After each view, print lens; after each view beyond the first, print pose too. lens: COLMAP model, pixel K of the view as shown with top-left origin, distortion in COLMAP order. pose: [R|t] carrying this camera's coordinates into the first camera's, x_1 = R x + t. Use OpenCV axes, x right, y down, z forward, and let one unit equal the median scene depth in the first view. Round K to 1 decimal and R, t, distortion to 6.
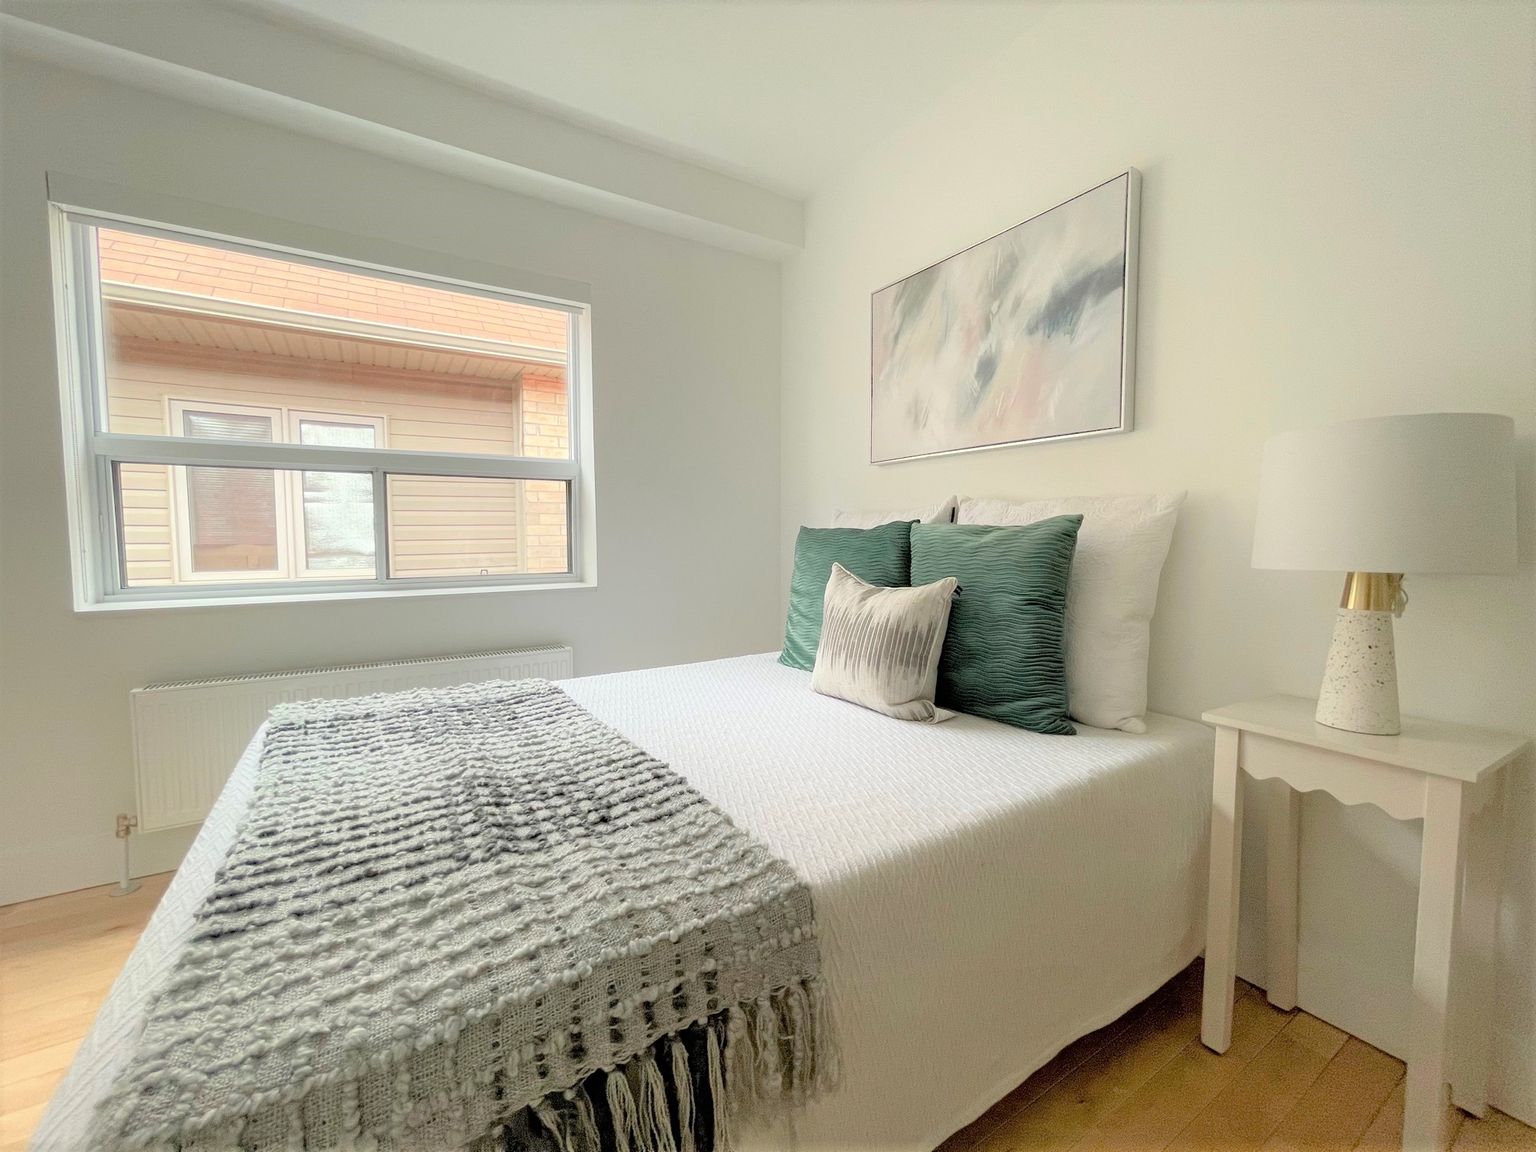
lens RADIAL K [[632.1, 0, 768.0], [0, 632.1, 576.0], [0, 0, 1]] dist [-0.000447, -0.000343]
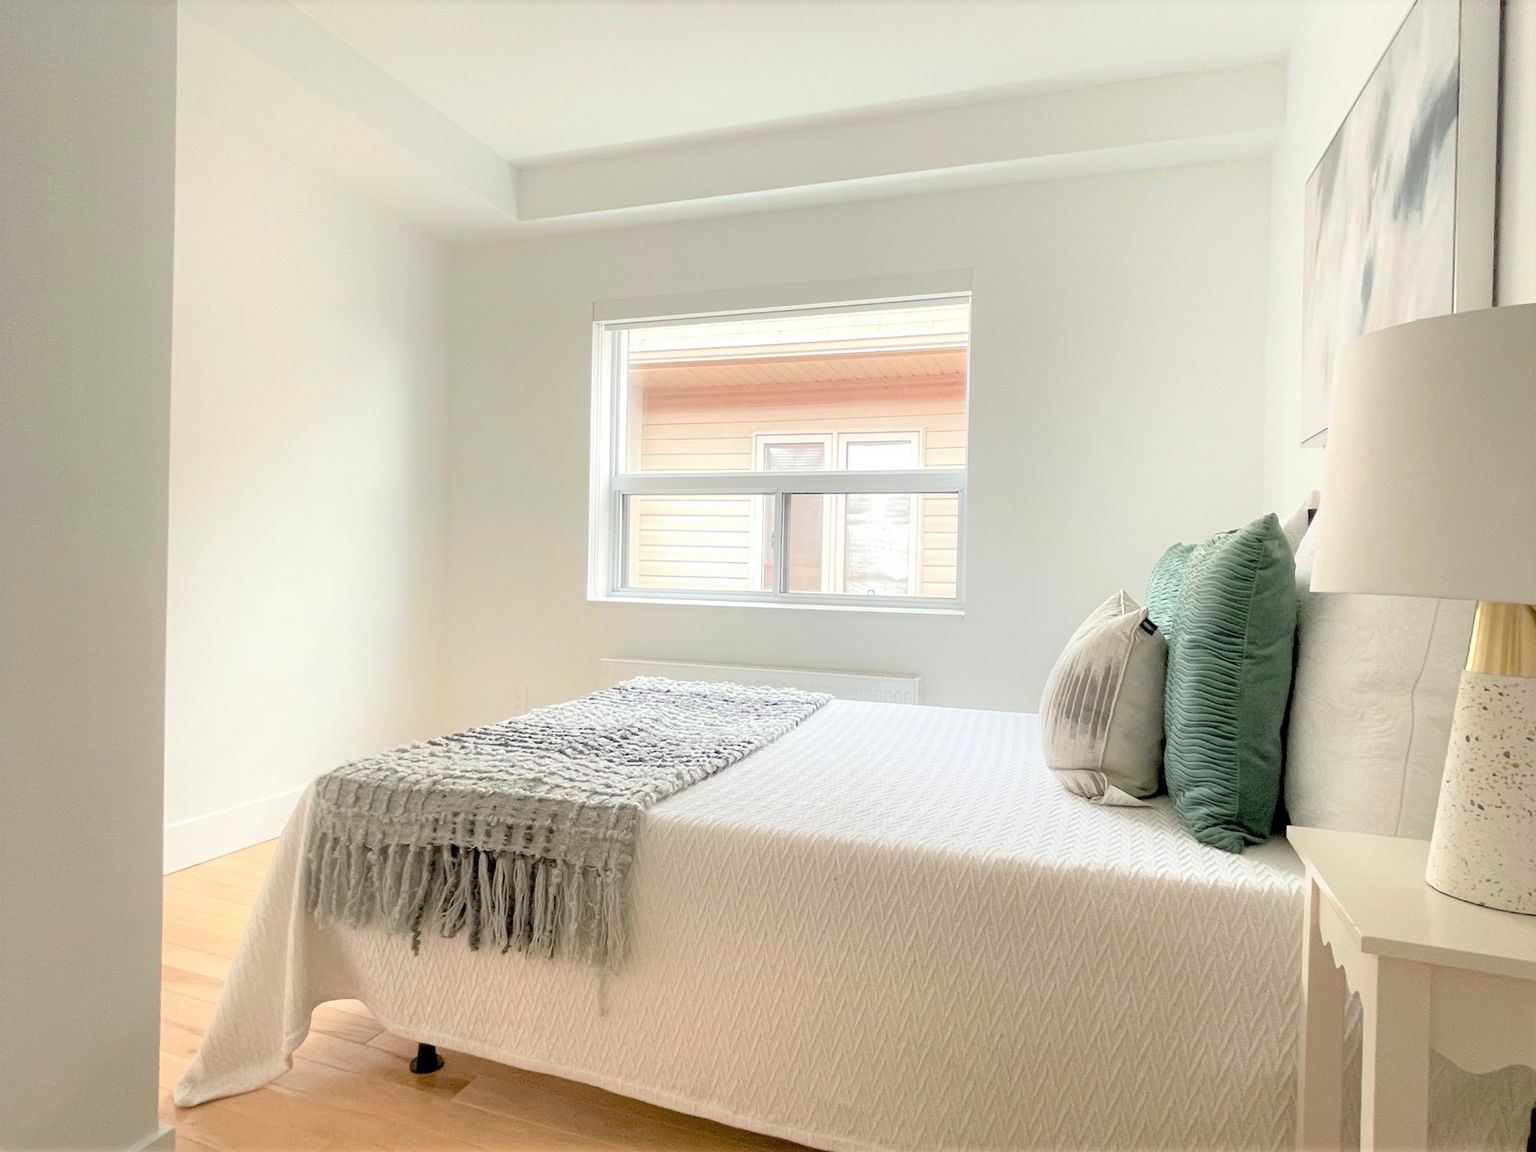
lens RADIAL K [[928.4, 0, 738.0], [0, 928.4, 572.4], [0, 0, 1]] dist [0.011807, 0.000004]
pose [[0.600375, 0.023900, -0.799362, 0.751648], [-0.077088, 0.996628, -0.028101, 0.025406], [0.795995, 0.078492, 0.600193, 0.004417]]
